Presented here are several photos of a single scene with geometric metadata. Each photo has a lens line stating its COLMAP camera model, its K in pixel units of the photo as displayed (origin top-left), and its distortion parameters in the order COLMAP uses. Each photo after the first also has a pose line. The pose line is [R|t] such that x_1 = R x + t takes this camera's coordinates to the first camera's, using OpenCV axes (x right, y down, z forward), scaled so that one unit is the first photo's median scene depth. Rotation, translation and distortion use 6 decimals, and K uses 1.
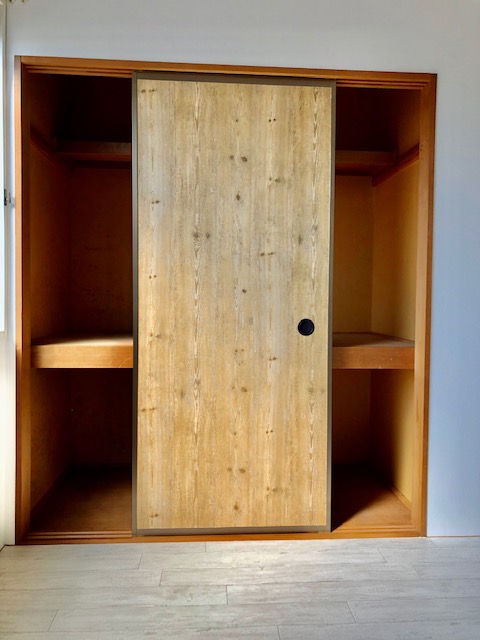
lens RADIAL K [[524.7, 0, 248.5], [0, 524.7, 328.2], [0, 0, 1]] dist [0.066863, -0.082692]
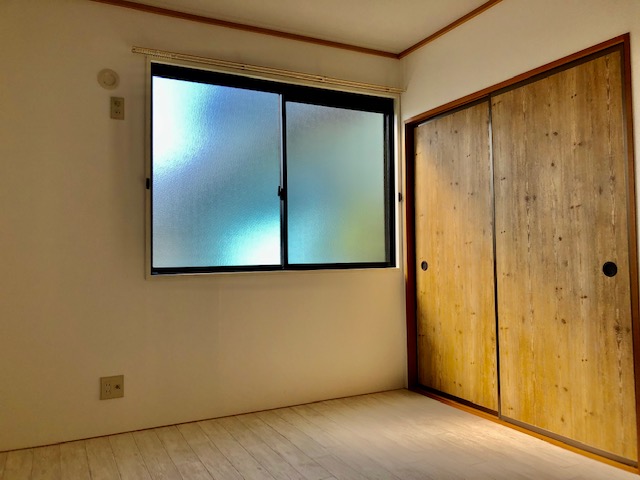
lens RADIAL K [[524.7, 0, 319.5], [0, 524.7, 237.7], [0, 0, 1]] dist [0.066863, -0.082692]
pose [[0.380282, -0.049772, -0.923531, 0.913797], [-0.011689, 0.998213, -0.058610, 0.004789], [0.924797, 0.033083, 0.379020, 0.020565]]
